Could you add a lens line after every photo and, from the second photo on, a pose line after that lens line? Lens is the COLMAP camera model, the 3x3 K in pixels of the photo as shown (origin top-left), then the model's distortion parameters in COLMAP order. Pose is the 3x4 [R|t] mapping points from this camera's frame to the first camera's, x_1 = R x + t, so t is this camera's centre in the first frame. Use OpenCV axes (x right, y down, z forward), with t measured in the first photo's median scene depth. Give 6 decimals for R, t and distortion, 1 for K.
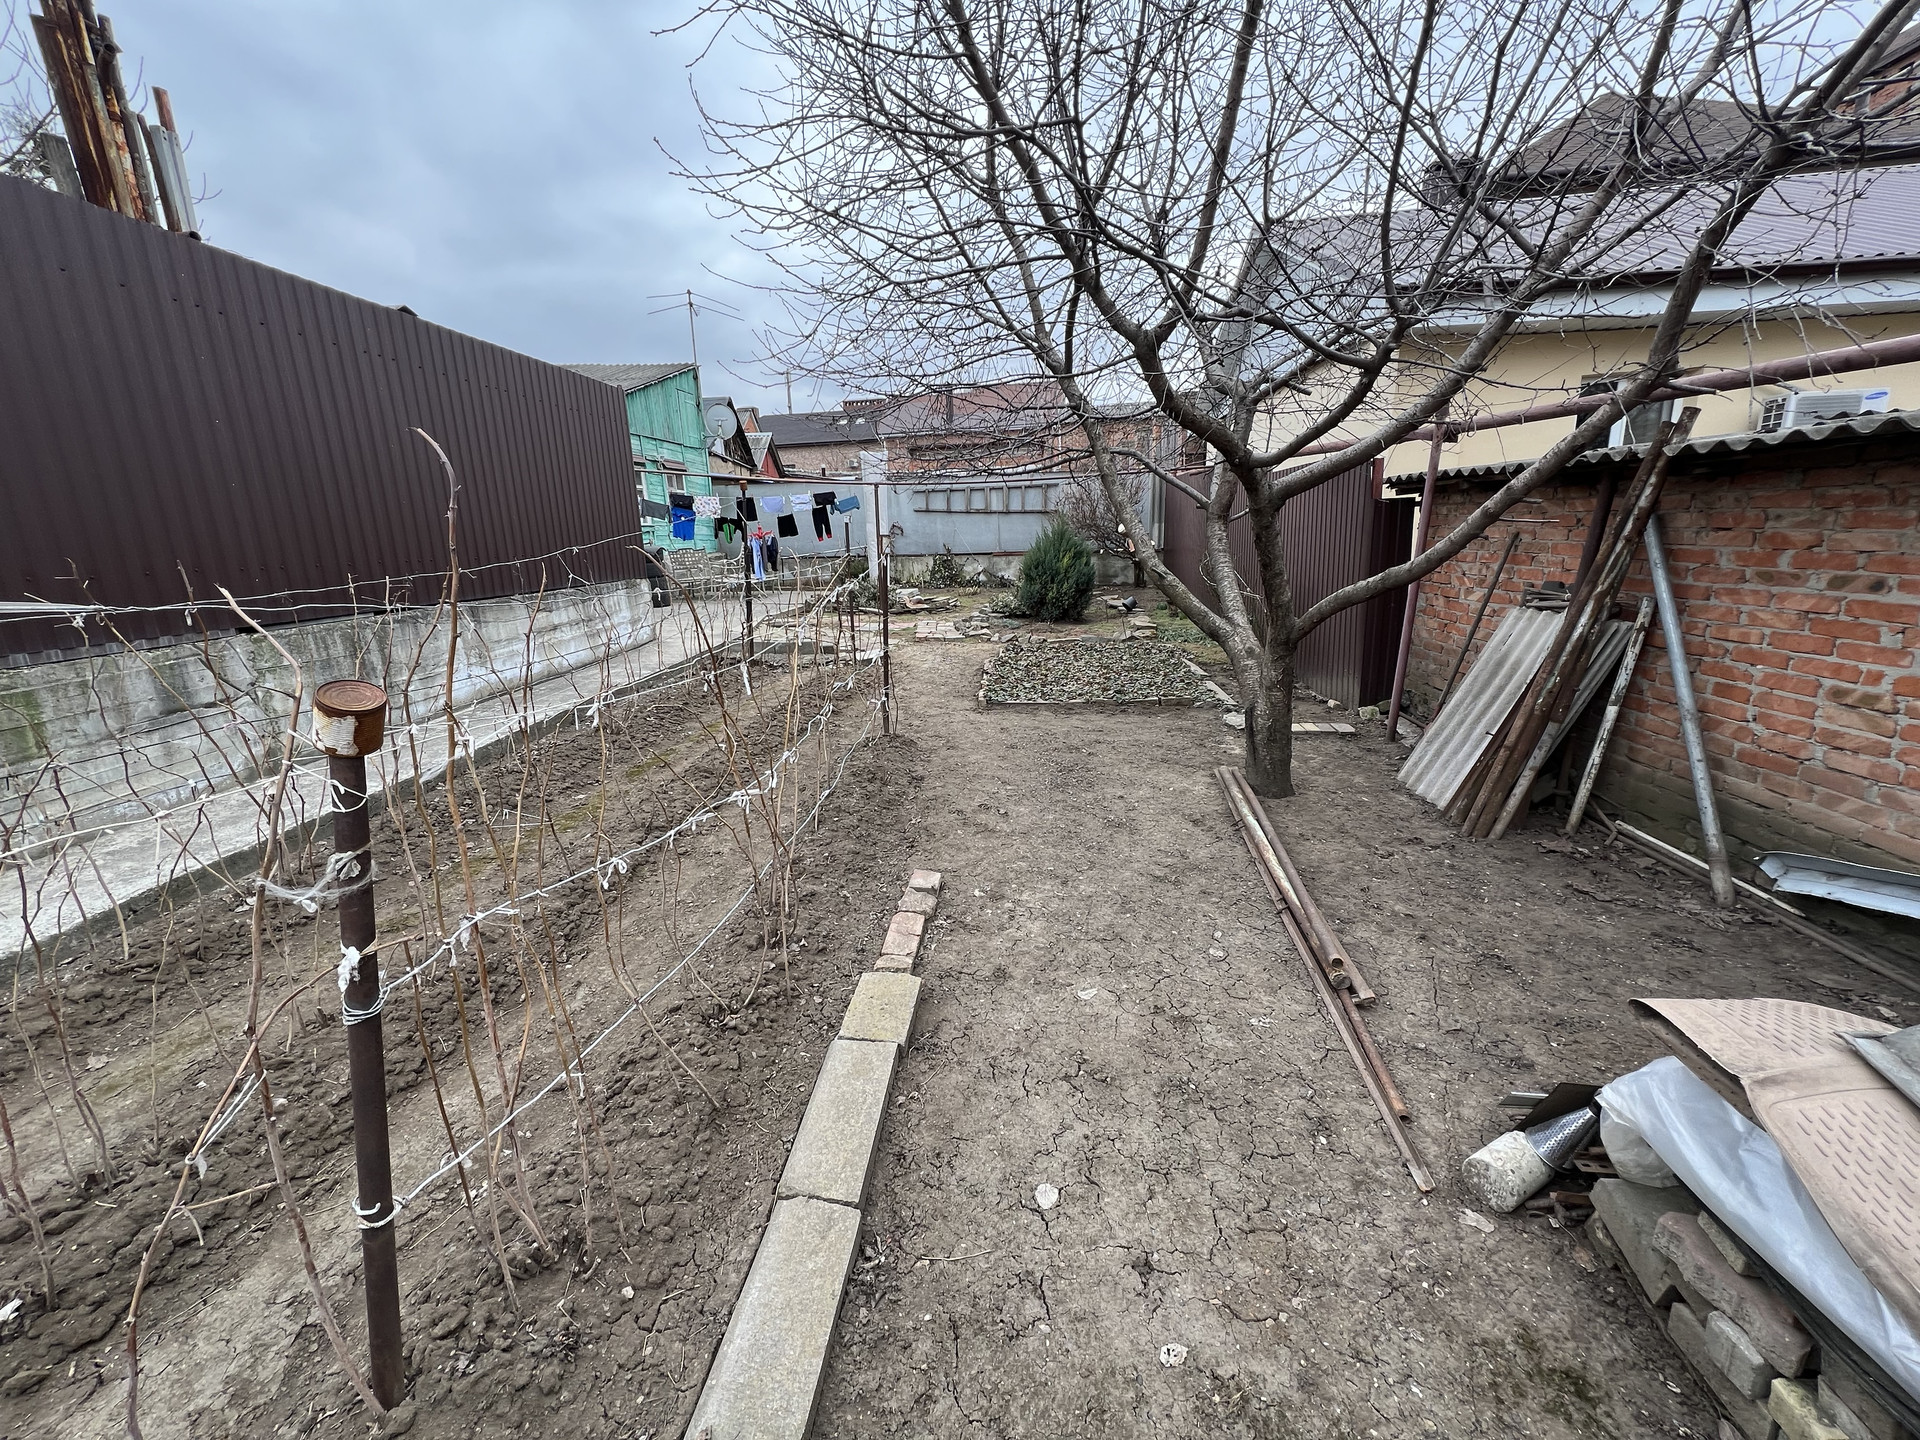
lens RADIAL K [[769.5, 0, 960.5], [0, 769.5, 719.4], [0, 0, 1]] dist [0.000577, -0.000550]
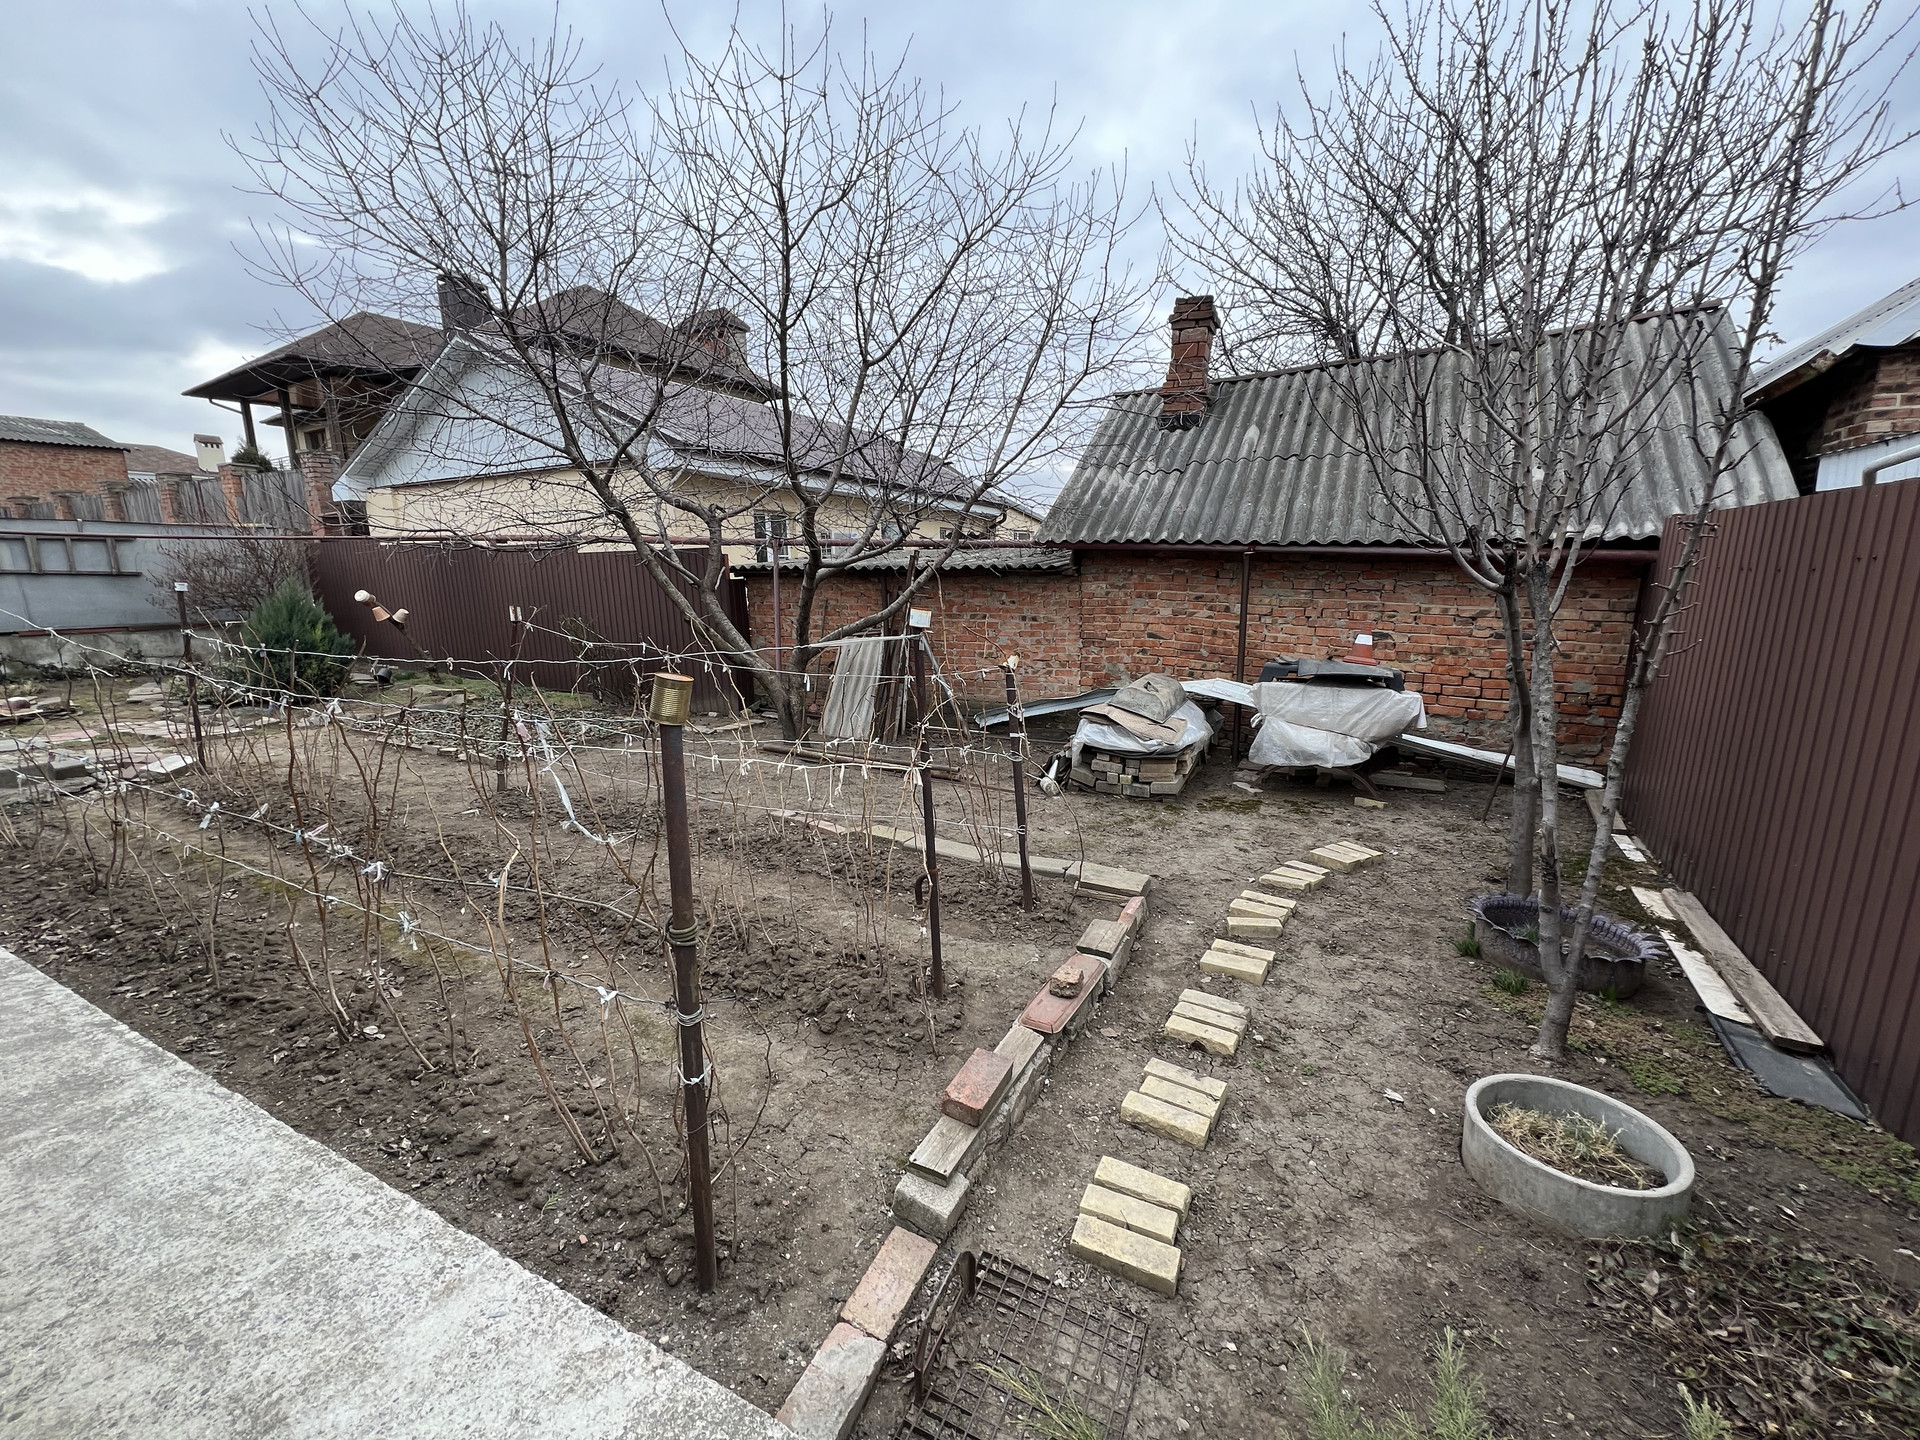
lens RADIAL K [[769.5, 0, 964.6], [0, 769.5, 721.7], [0, 0, 1]] dist [0.000577, -0.000550]
pose [[0.355031, -0.151986, 0.922417, -0.298494], [0.231852, 0.970184, 0.070618, 0.002086], [-0.905648, 0.188792, 0.379683, 0.016487]]
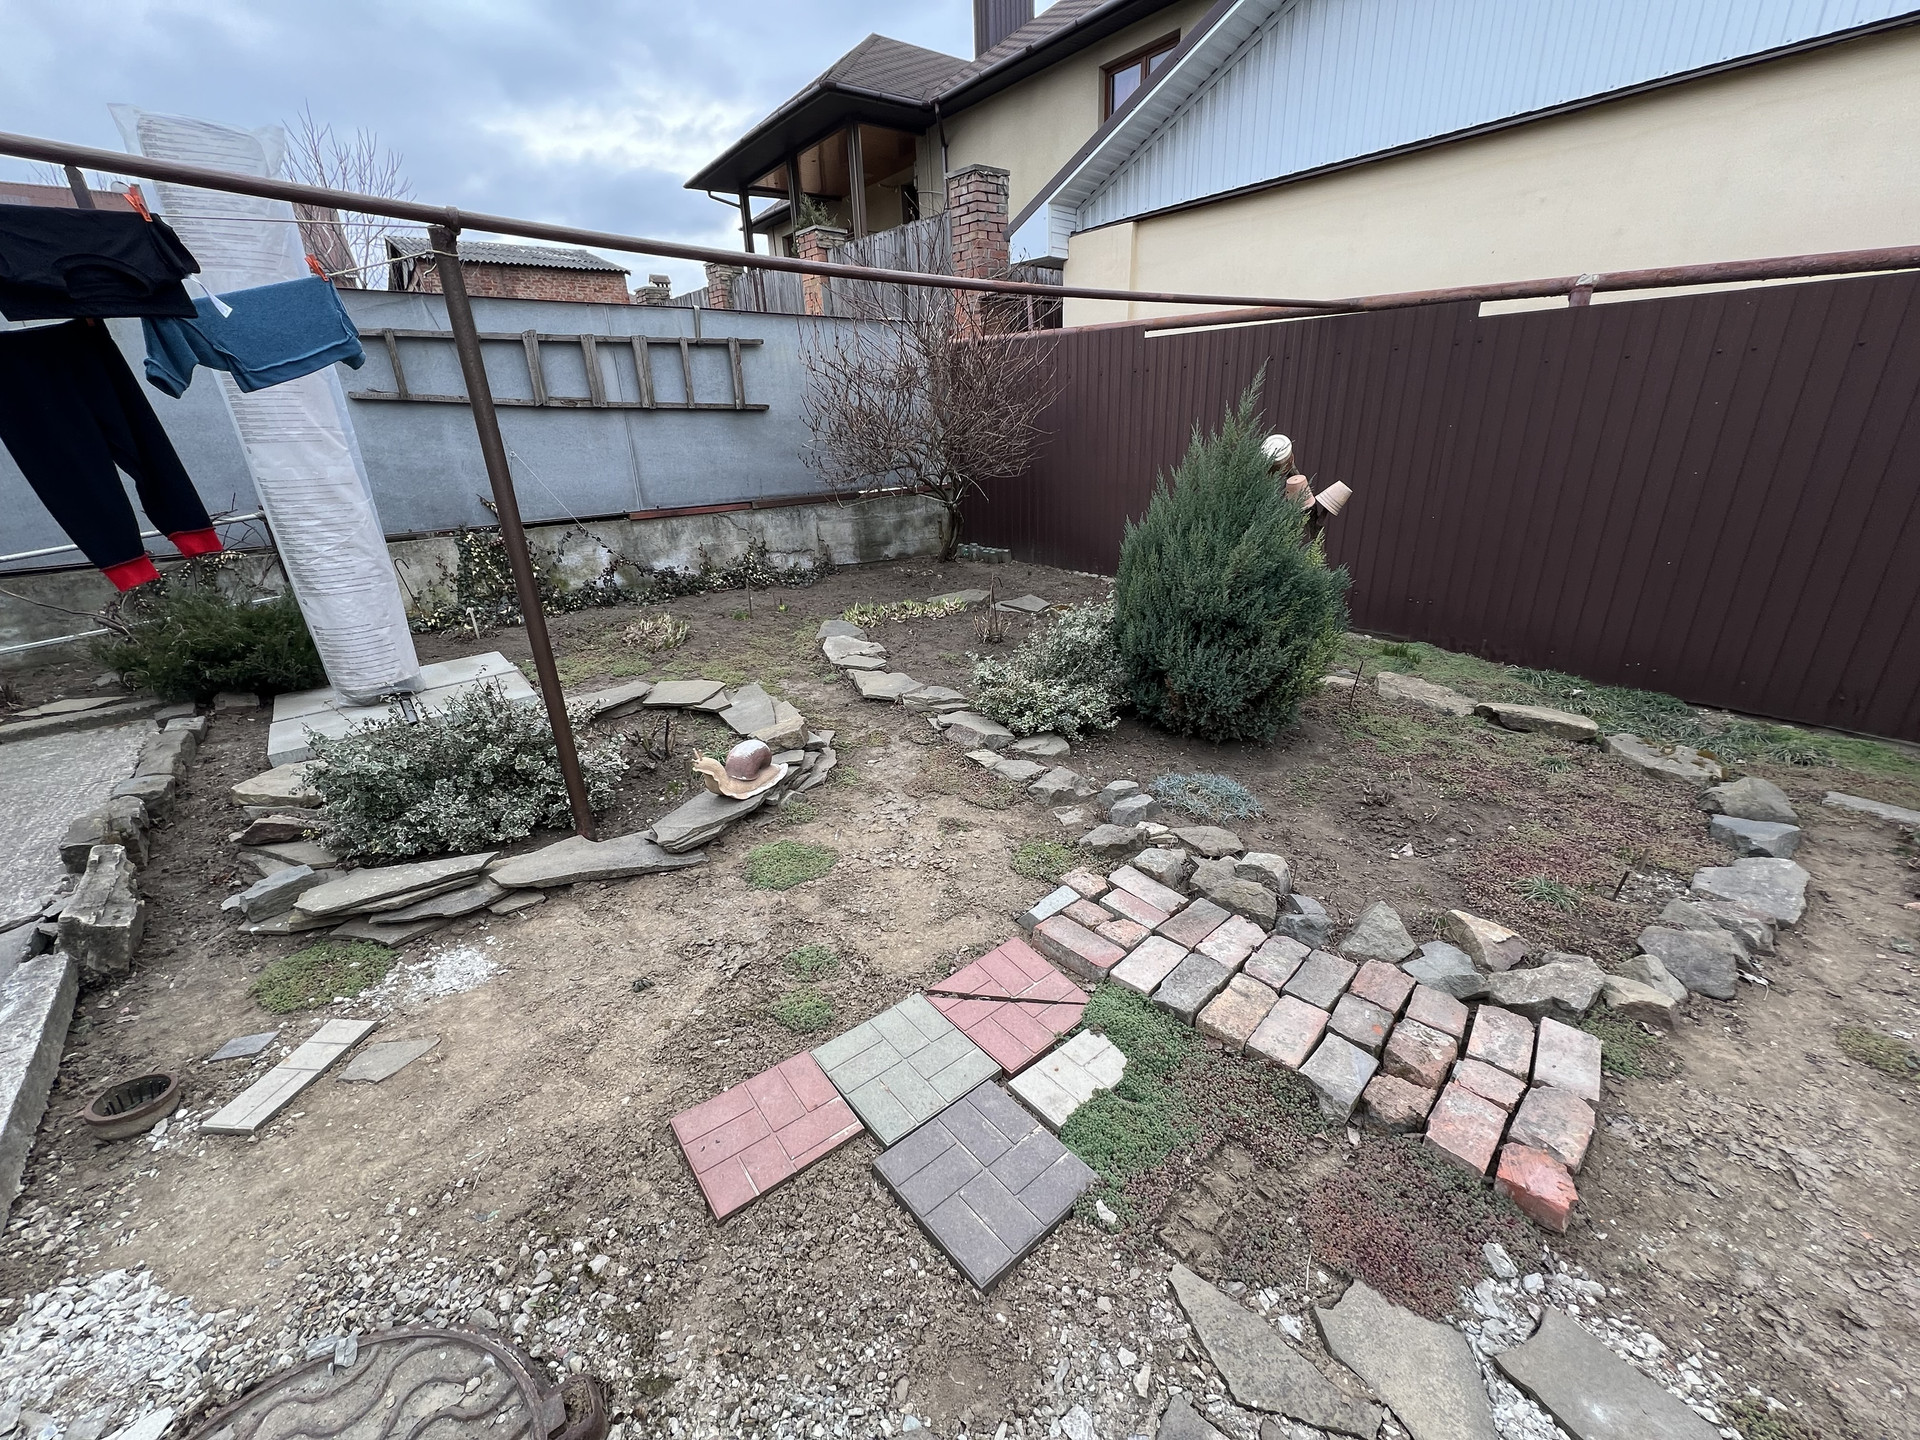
lens RADIAL K [[769.5, 0, 958.9], [0, 769.5, 723.8], [0, 0, 1]] dist [0.000577, -0.000550]
pose [[0.686946, -0.261686, 0.677957, -0.141899], [0.189339, 0.965144, 0.180689, -0.153542], [-0.701610, 0.004240, 0.712549, 0.604140]]
